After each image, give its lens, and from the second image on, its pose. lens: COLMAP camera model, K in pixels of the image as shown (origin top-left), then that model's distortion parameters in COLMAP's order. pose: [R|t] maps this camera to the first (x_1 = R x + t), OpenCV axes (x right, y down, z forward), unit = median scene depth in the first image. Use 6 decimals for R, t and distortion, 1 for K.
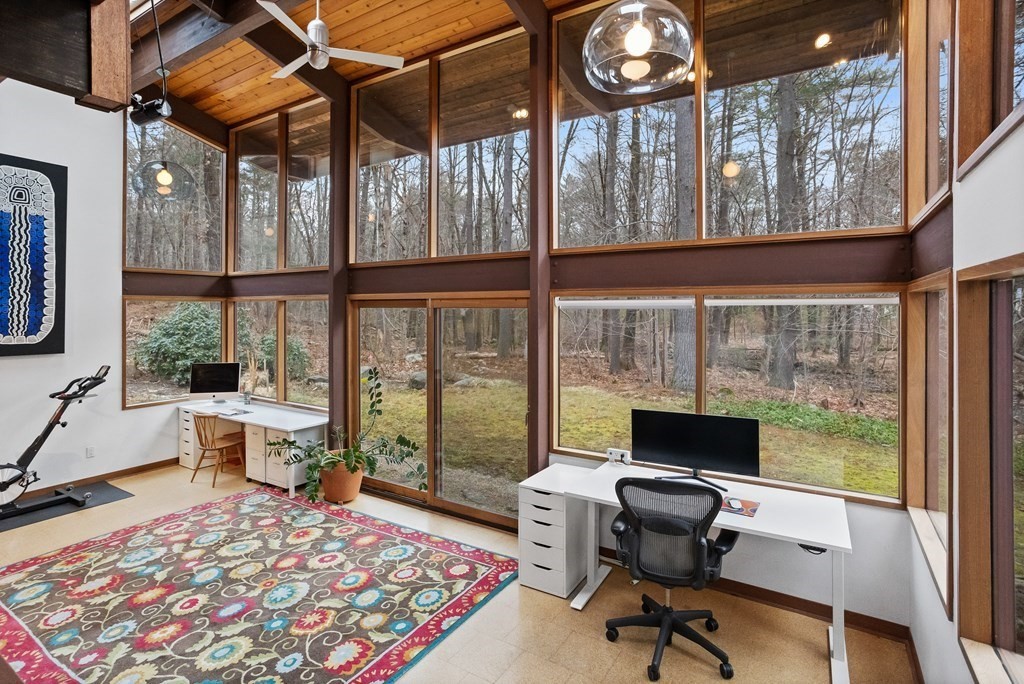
lens RADIAL K [[520.2, 0, 526.7], [0, 520.2, 324.5], [0, 0, 1]] dist [-0.002406, -0.000528]
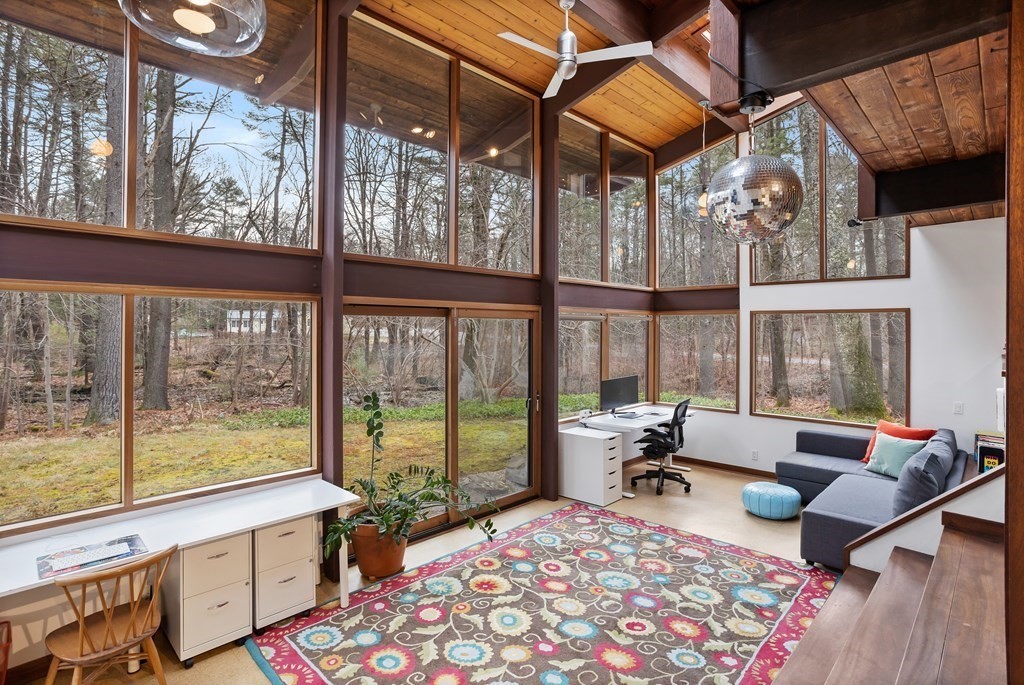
lens RADIAL K [[520.2, 0, 526.7], [0, 520.2, 325.0], [0, 0, 1]] dist [-0.002406, -0.000528]
pose [[0.169920, -0.003287, 0.985452, -1.365367], [0.003390, 0.999990, 0.002751, -0.025939], [-0.985452, 0.002873, 0.169930, 0.858537]]
